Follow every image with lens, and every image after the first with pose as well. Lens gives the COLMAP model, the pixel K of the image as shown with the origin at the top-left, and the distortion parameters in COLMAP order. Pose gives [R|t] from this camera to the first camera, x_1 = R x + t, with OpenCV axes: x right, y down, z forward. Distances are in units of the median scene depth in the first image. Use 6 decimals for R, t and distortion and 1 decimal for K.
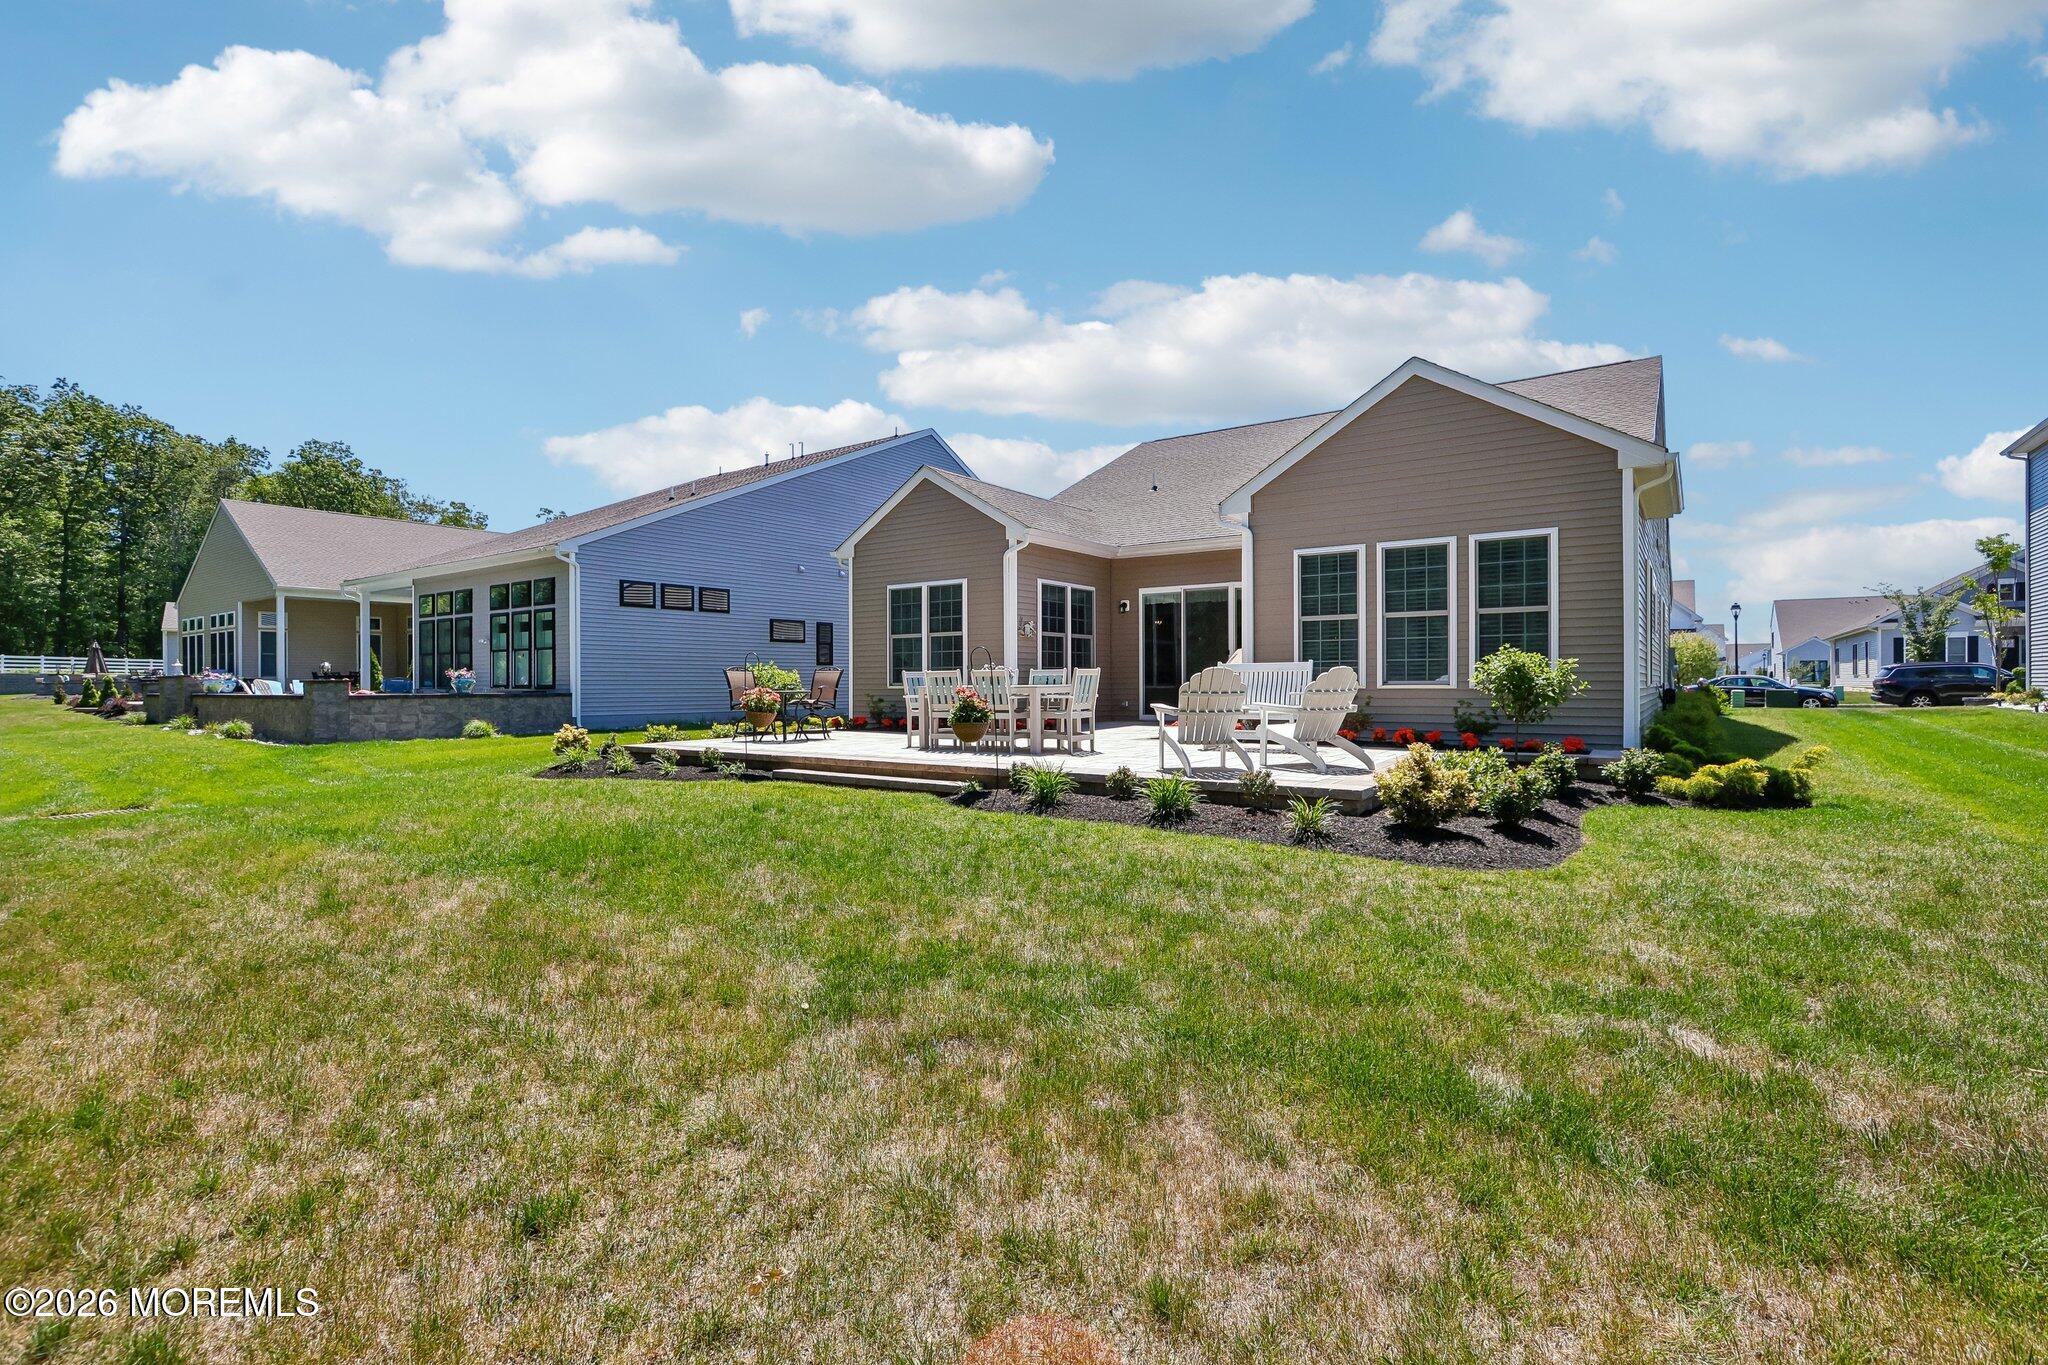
lens RADIAL K [[948.9, 0, 1025.5], [0, 948.9, 694.2], [0, 0, 1]] dist [-0.010894, 0.003142]
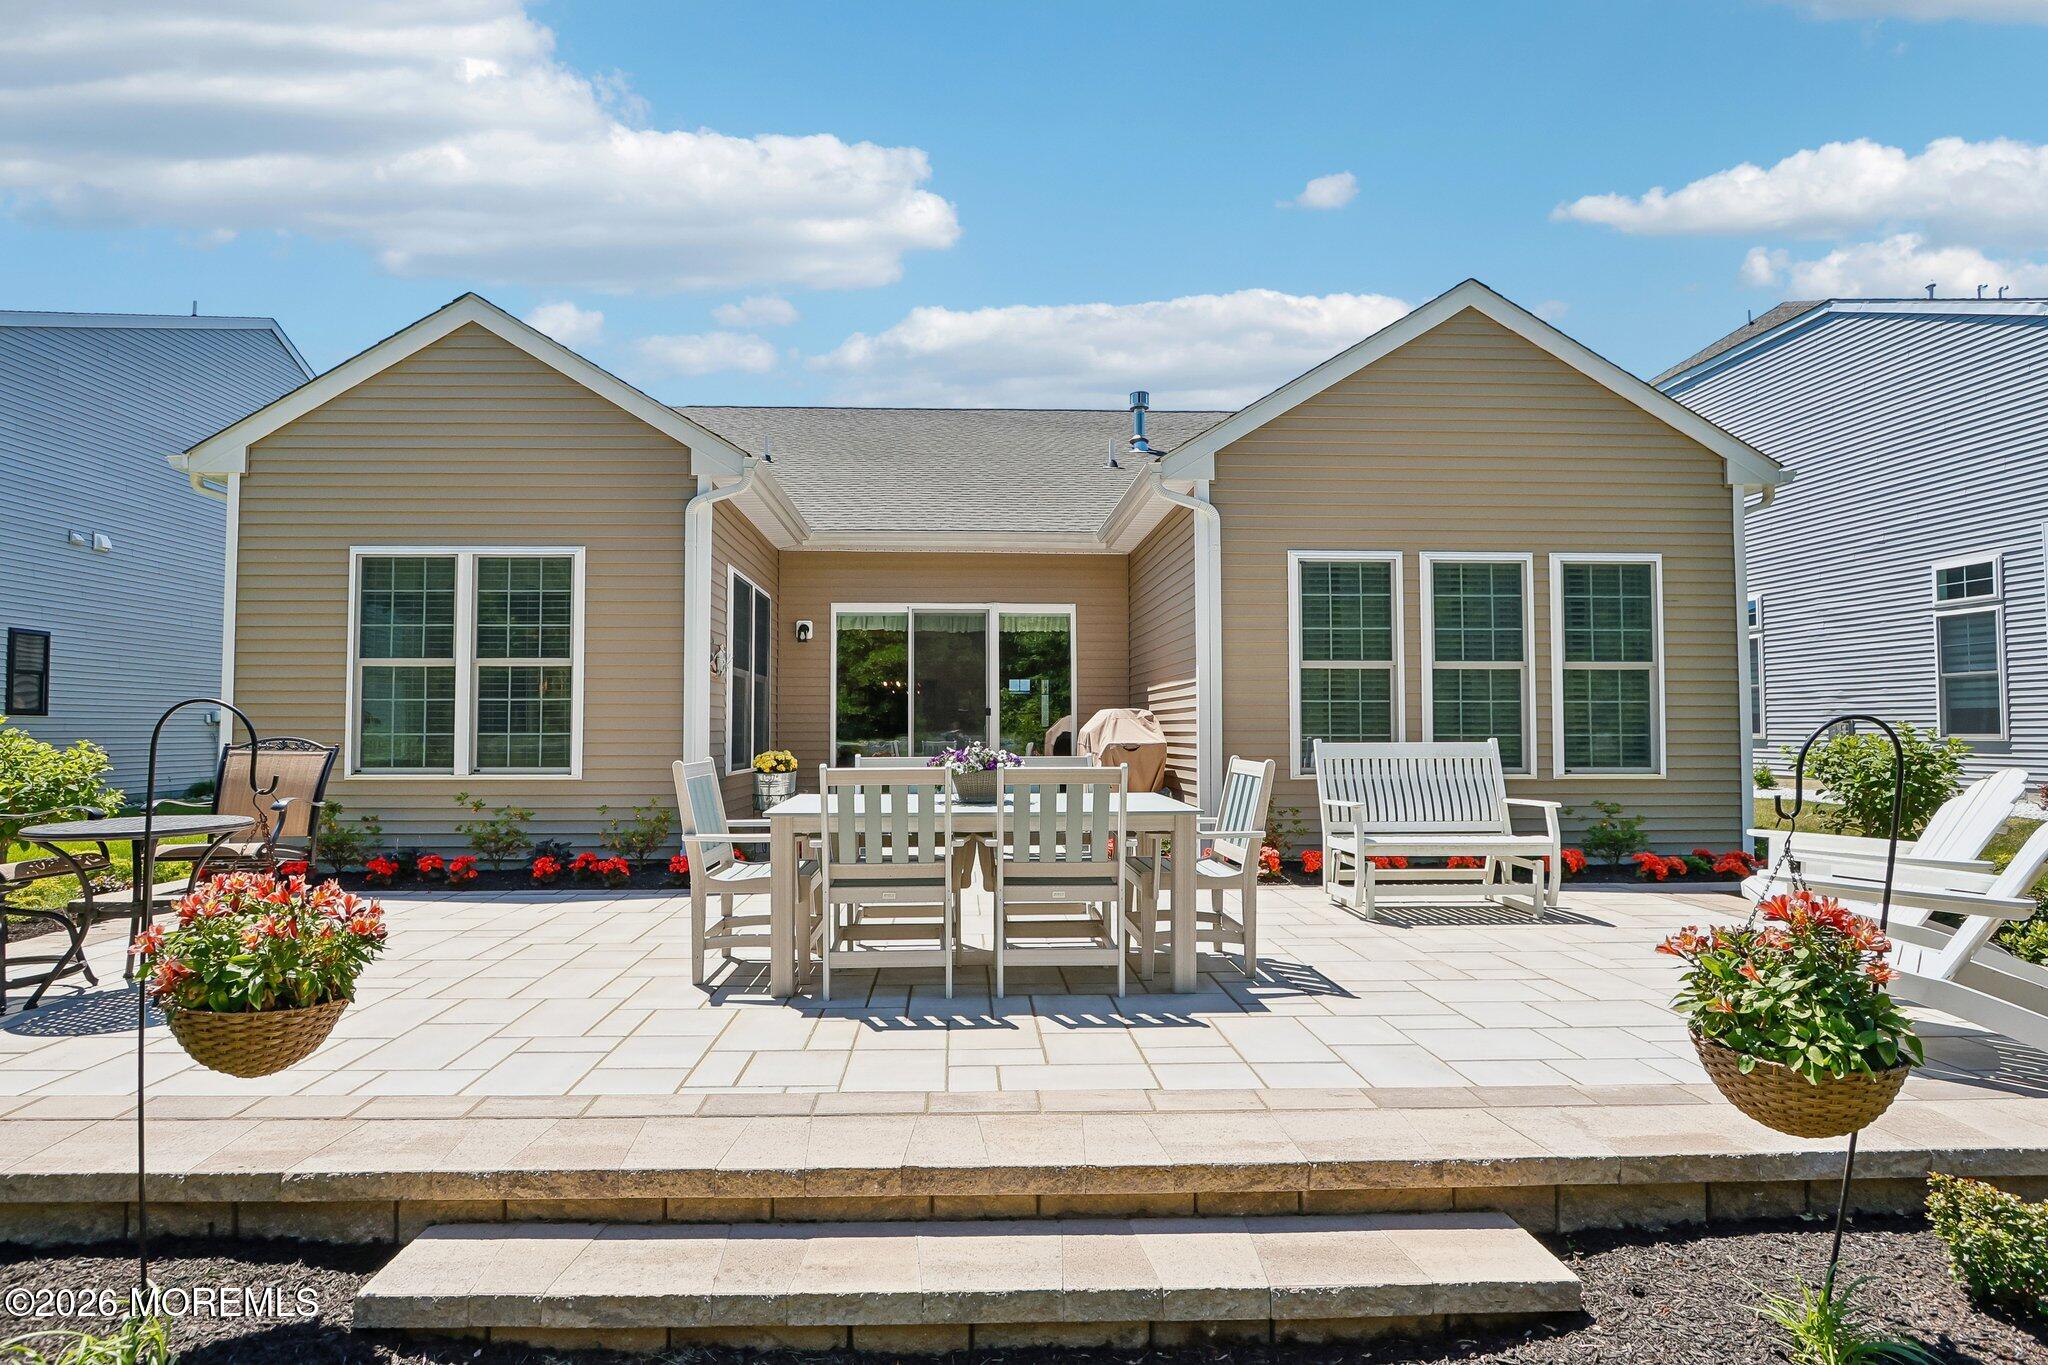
lens RADIAL K [[948.9, 0, 982.1], [0, 948.9, 705.6], [0, 0, 1]] dist [-0.010894, 0.003142]
pose [[0.795776, 0.020977, 0.605228, -0.188289], [0.003302, 0.999235, -0.038975, -0.024003], [-0.605582, 0.033014, 0.795098, 0.507488]]
